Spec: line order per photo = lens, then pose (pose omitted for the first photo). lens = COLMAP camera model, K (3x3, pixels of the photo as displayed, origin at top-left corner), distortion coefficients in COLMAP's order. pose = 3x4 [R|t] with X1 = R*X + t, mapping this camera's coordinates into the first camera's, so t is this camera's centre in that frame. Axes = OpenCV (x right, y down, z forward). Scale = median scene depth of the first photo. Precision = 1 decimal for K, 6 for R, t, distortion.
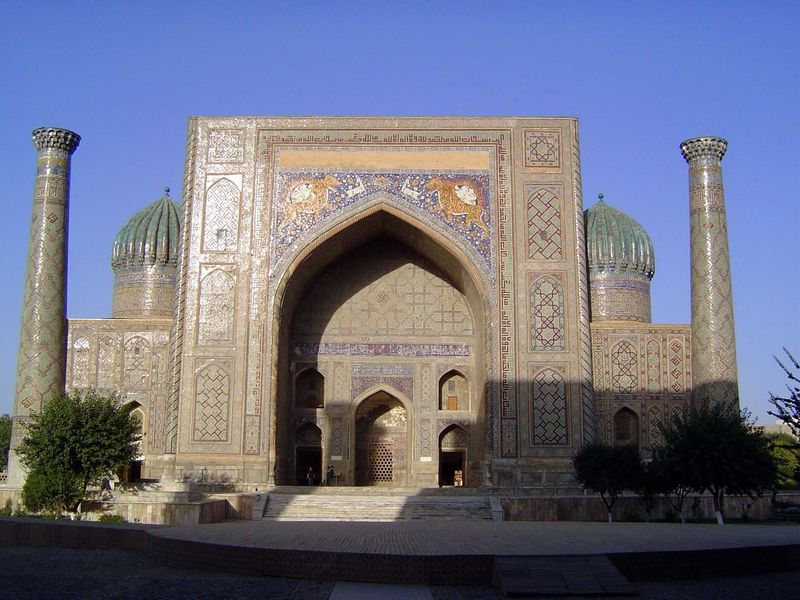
lens RADIAL K [[908.3, 0, 399.6], [0, 908.3, 299.7], [0, 0, 1]] dist [-0.121977, 0.000000]
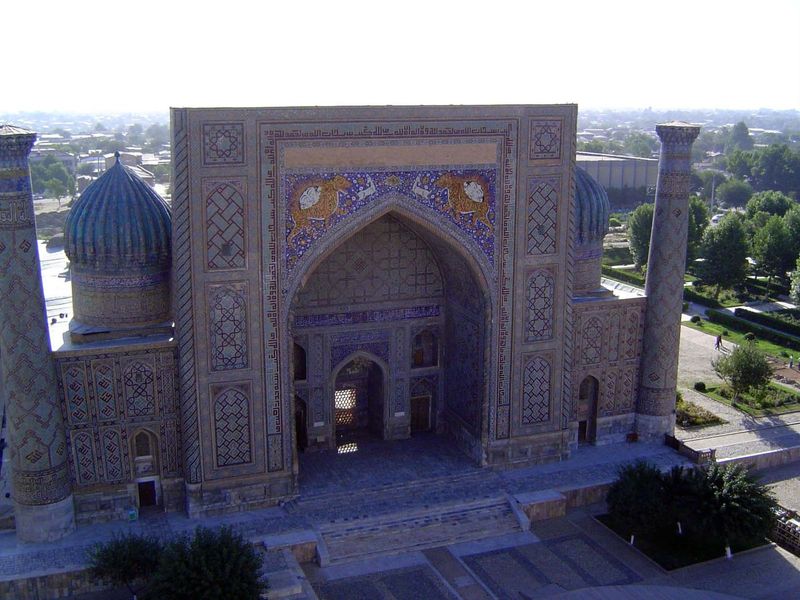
lens RADIAL K [[908.3, 0, 399.1], [0, 908.3, 300.4], [0, 0, 1]] dist [-0.121977, 0.000000]
pose [[0.937121, -0.077159, 0.340368, -0.342109], [-0.068706, 0.915383, 0.396677, -0.389577], [-0.342174, -0.395120, 0.852524, 0.153241]]
